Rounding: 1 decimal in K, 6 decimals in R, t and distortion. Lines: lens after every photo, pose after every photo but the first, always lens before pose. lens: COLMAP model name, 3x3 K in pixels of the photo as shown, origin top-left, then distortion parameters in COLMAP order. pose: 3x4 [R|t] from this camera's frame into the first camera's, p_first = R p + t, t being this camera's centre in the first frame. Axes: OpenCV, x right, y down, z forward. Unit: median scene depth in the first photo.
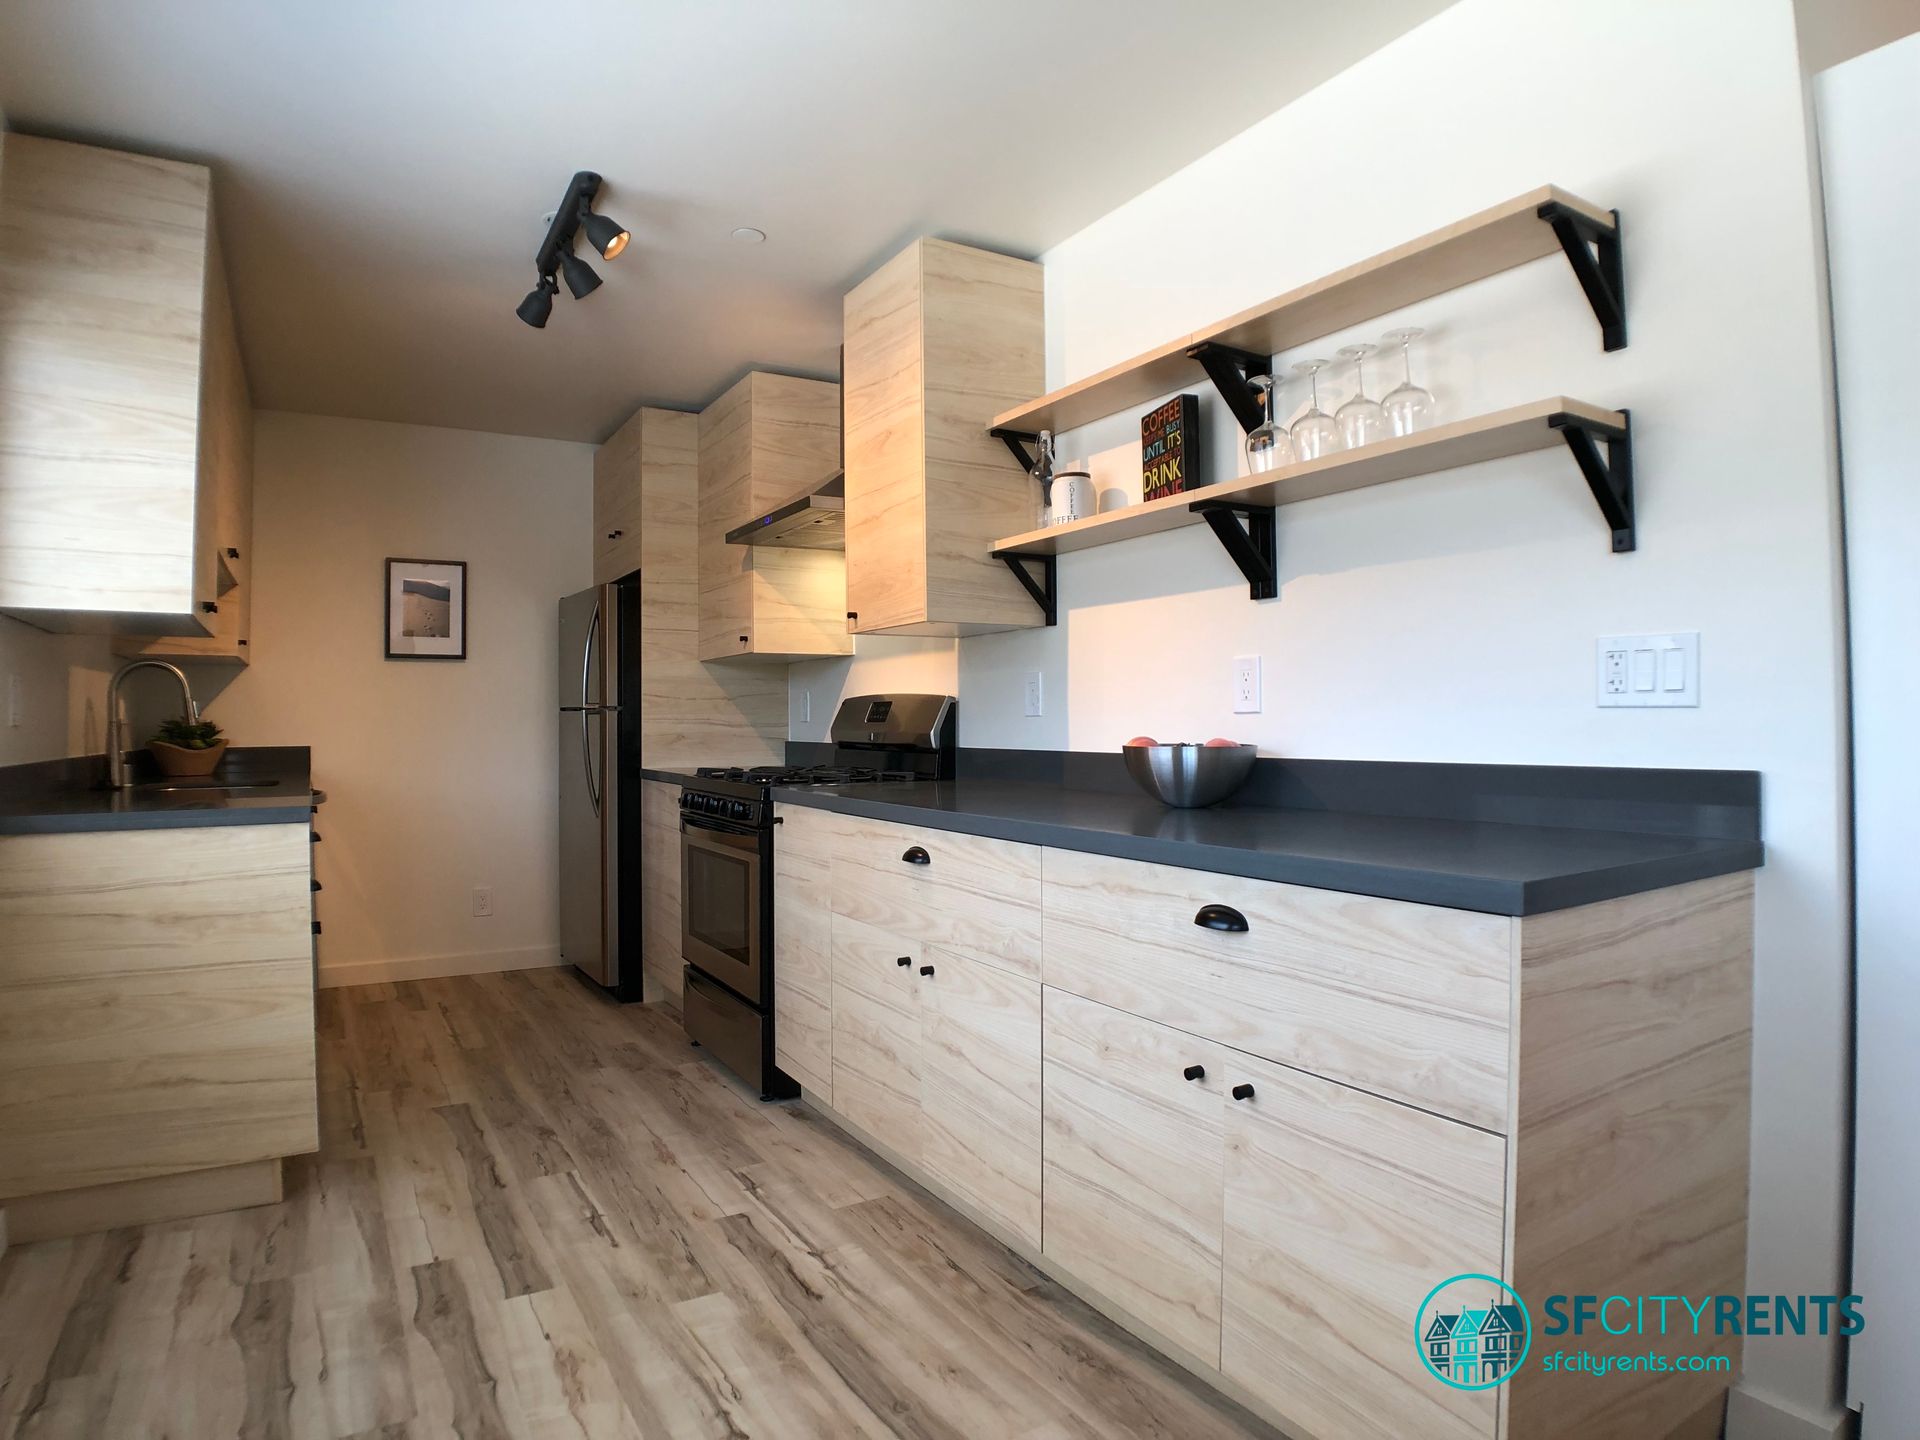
lens RADIAL K [[1101.6, 0, 957.5], [0, 1101.6, 707.7], [0, 0, 1]] dist [-0.096589, 0.020217]
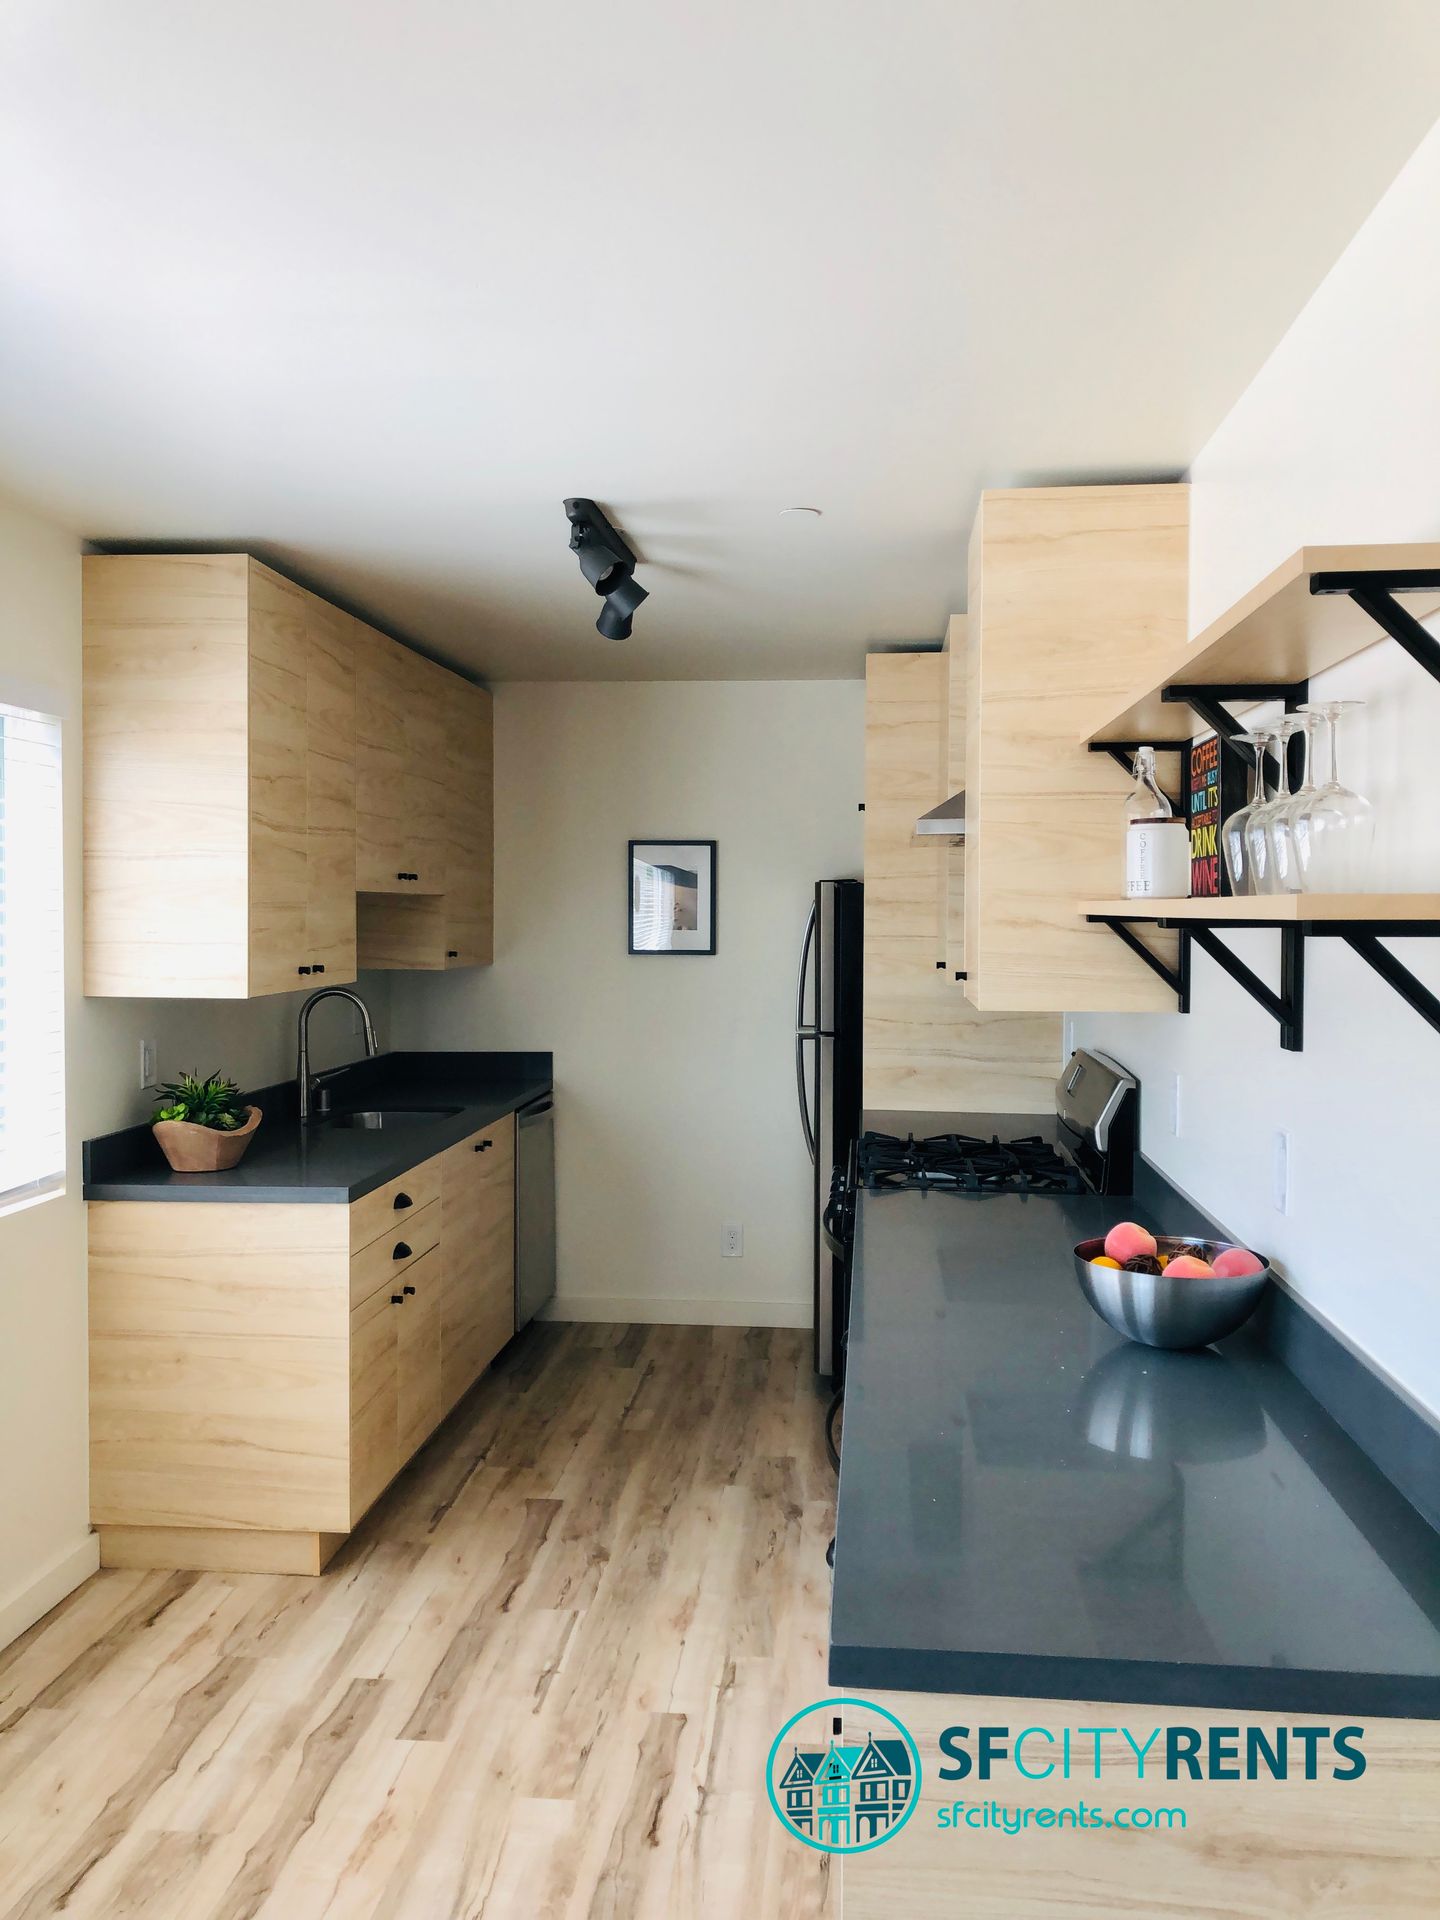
lens RADIAL K [[1560.0, 0, 720.0], [0, 1560.0, 960.0], [0, 0, 1]] dist [0.004538, -0.011569]
pose [[0.809616, 0.026545, -0.586359, 0.574689], [-0.001825, 0.999086, 0.042711, -0.200270], [0.586957, -0.033509, 0.808924, 0.023825]]
